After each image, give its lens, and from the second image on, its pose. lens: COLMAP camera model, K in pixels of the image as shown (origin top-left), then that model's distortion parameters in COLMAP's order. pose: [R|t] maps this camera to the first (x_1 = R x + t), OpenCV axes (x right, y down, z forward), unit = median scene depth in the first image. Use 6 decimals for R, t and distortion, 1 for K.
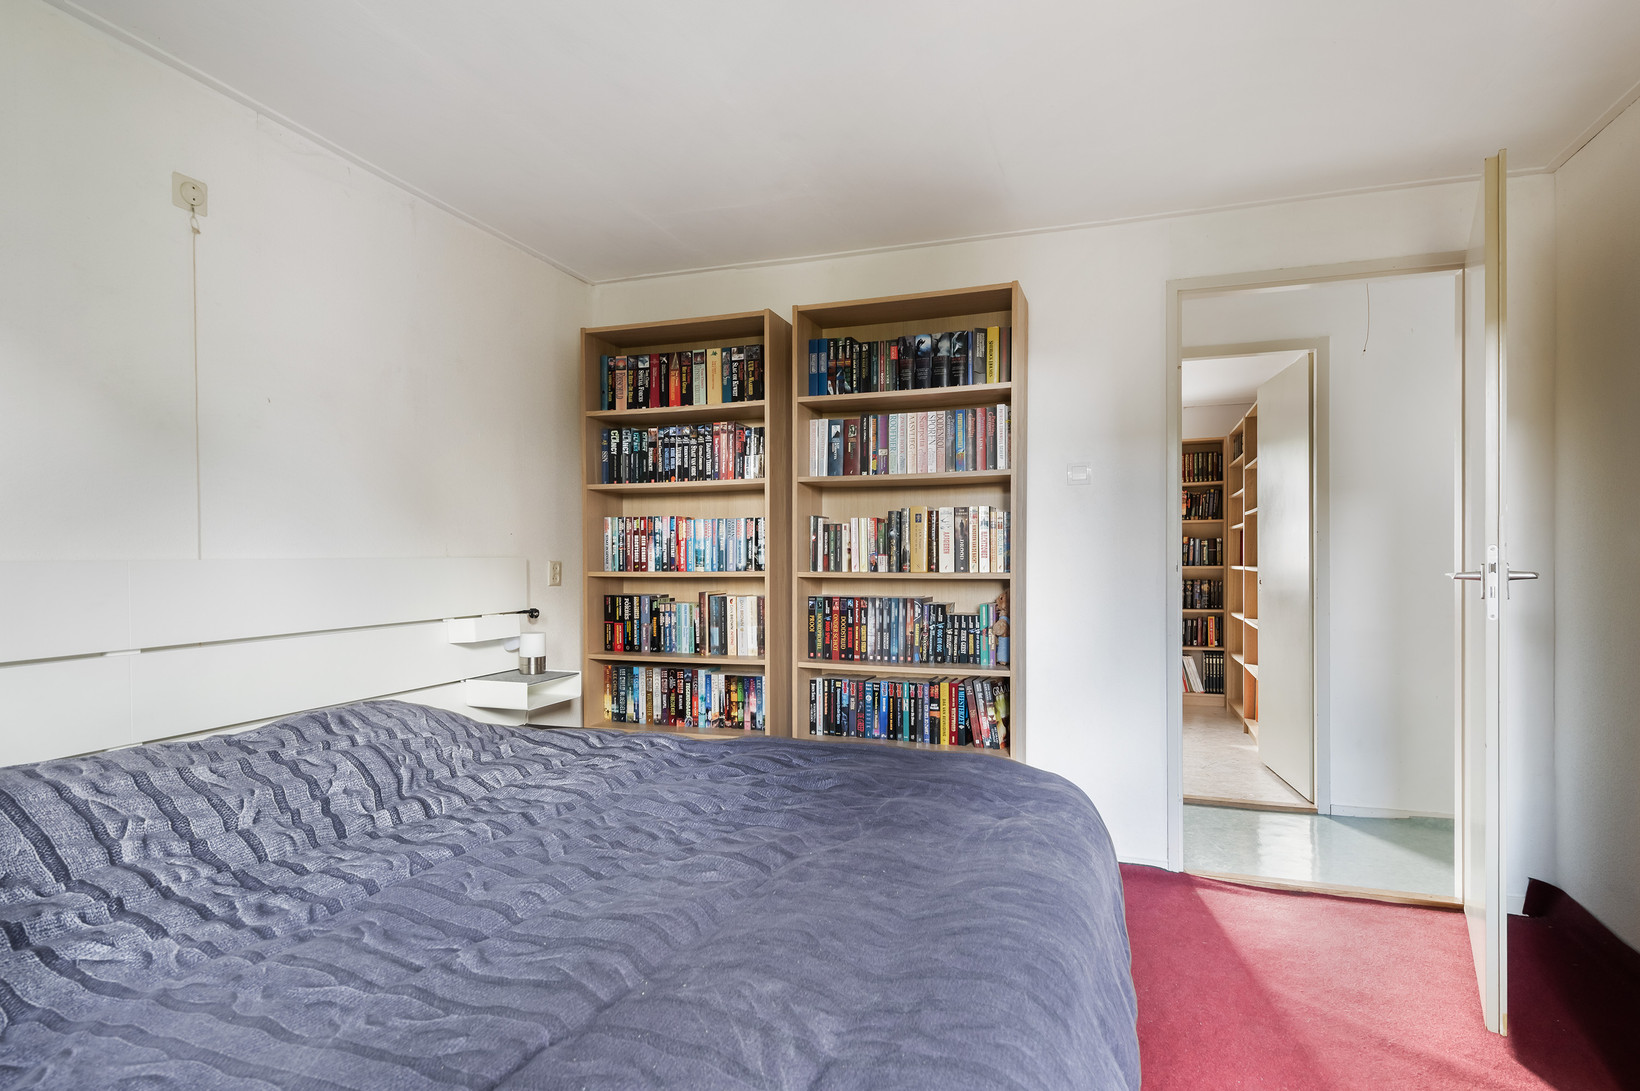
lens RADIAL K [[854.5, 0, 820.3], [0, 854.5, 561.0], [0, 0, 1]] dist [0.013449, -0.008551]
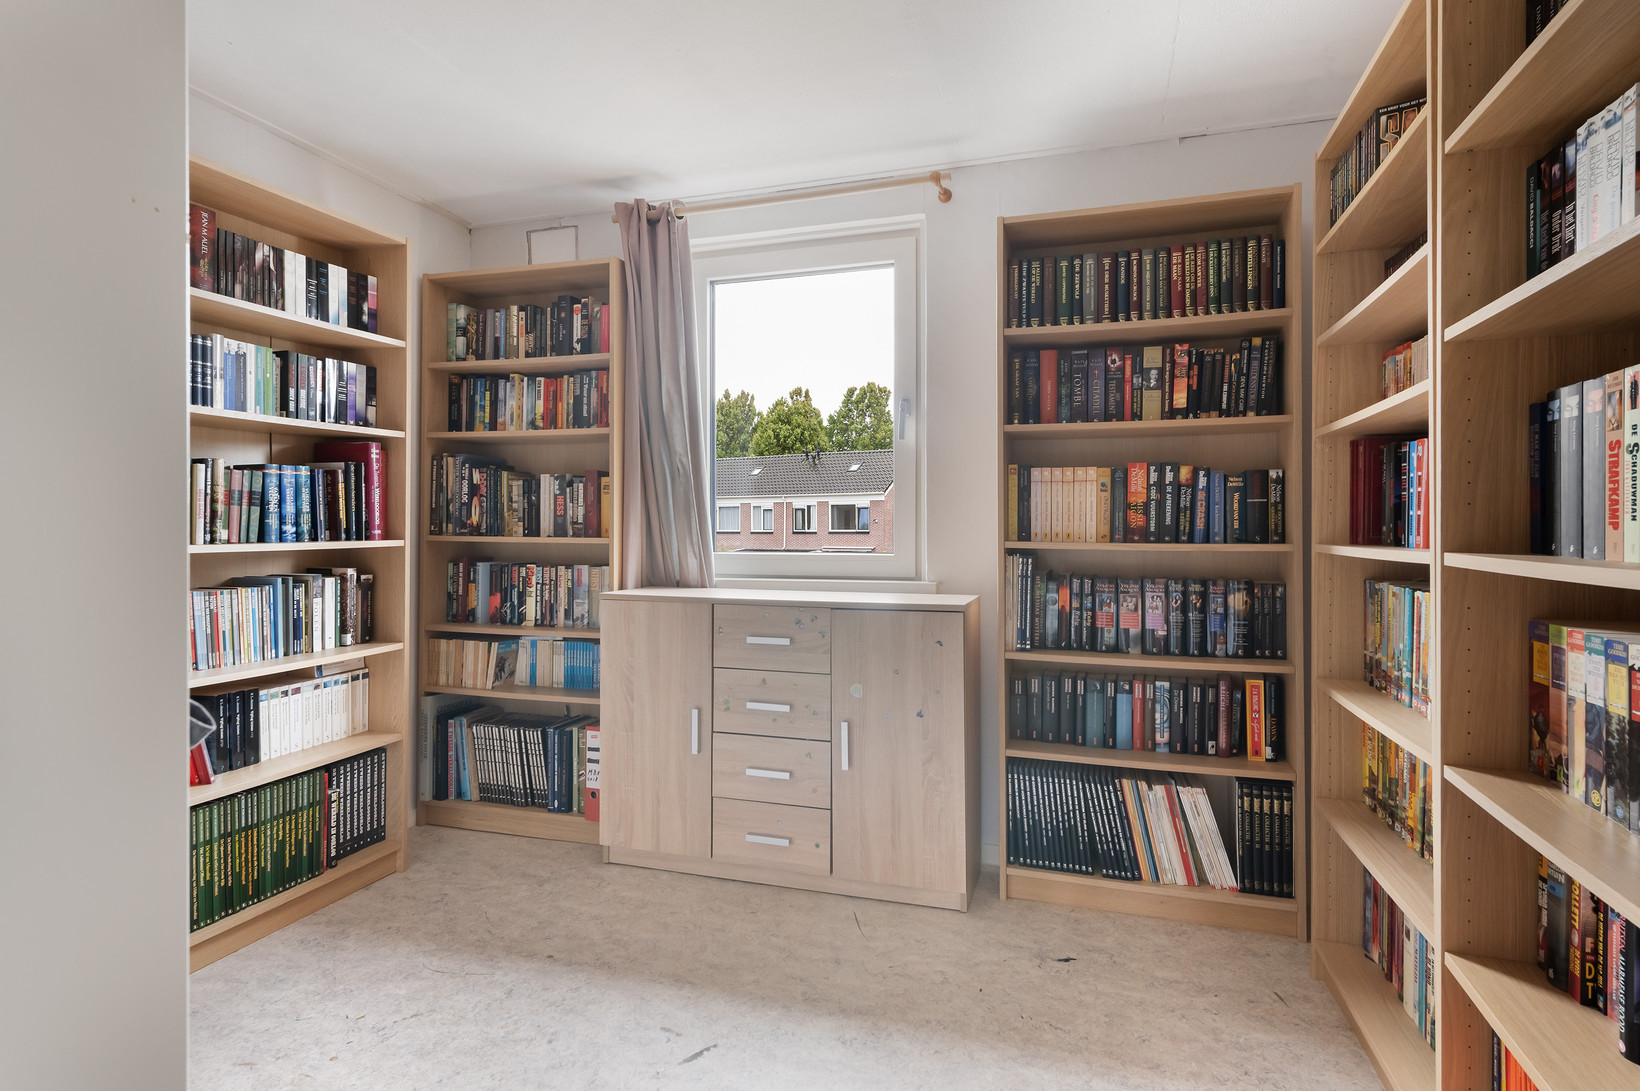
lens RADIAL K [[854.5, 0, 823.9], [0, 854.5, 534.6], [0, 0, 1]] dist [0.013449, -0.008551]
pose [[0.999649, -0.002378, 0.026377, 0.259141], [0.002153, 0.999961, 0.008560, -0.001927], [-0.026397, -0.008500, 0.999615, 0.632032]]
